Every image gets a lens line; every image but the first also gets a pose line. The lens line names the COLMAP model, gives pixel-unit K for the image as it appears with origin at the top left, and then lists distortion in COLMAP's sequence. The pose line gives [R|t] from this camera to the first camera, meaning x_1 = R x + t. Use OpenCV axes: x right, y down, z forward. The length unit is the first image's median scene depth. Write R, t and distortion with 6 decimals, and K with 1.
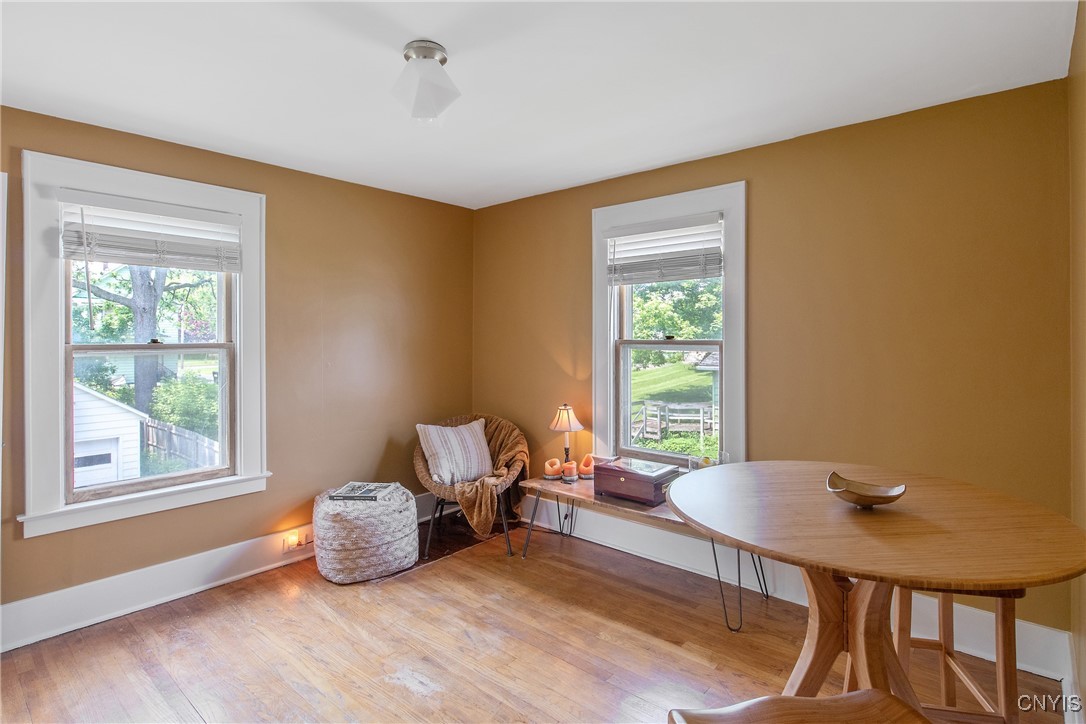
lens RADIAL K [[549.2, 0, 546.7], [0, 549.2, 346.1], [0, 0, 1]] dist [-0.025167, 0.000973]
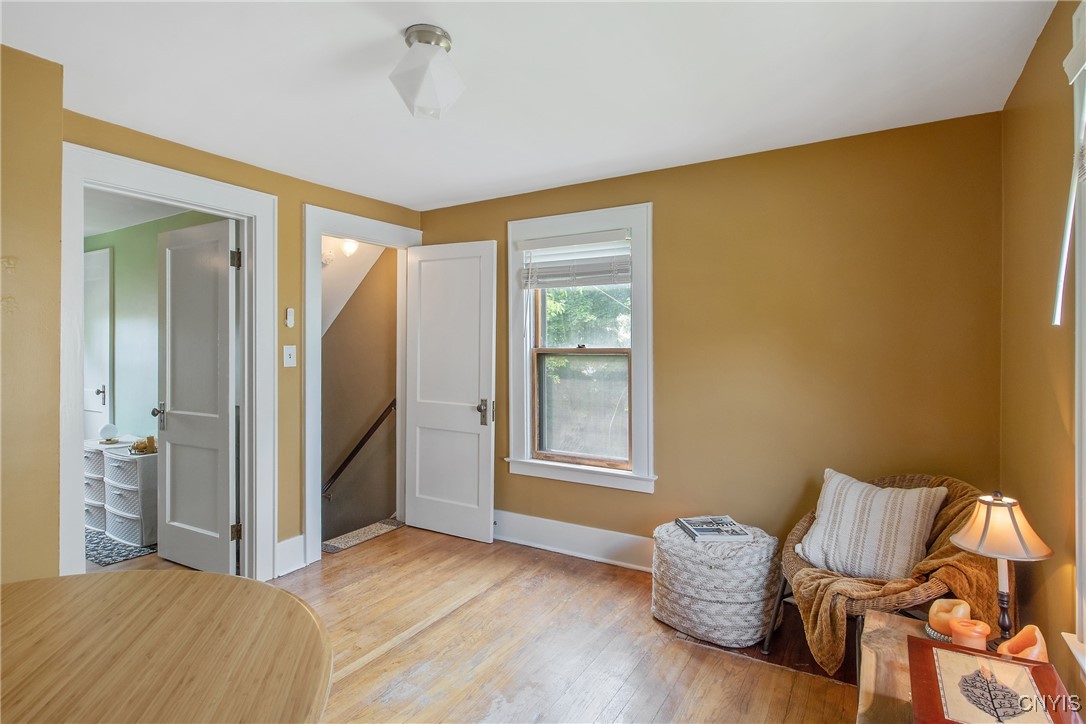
lens RADIAL K [[549.2, 0, 546.7], [0, 549.2, 346.1], [0, 0, 1]] dist [-0.025167, 0.000973]
pose [[0.161372, 0.007570, -0.986865, 0.494349], [-0.014246, 0.999884, 0.005340, -0.013430], [0.986791, 0.013197, 0.161461, 0.689347]]
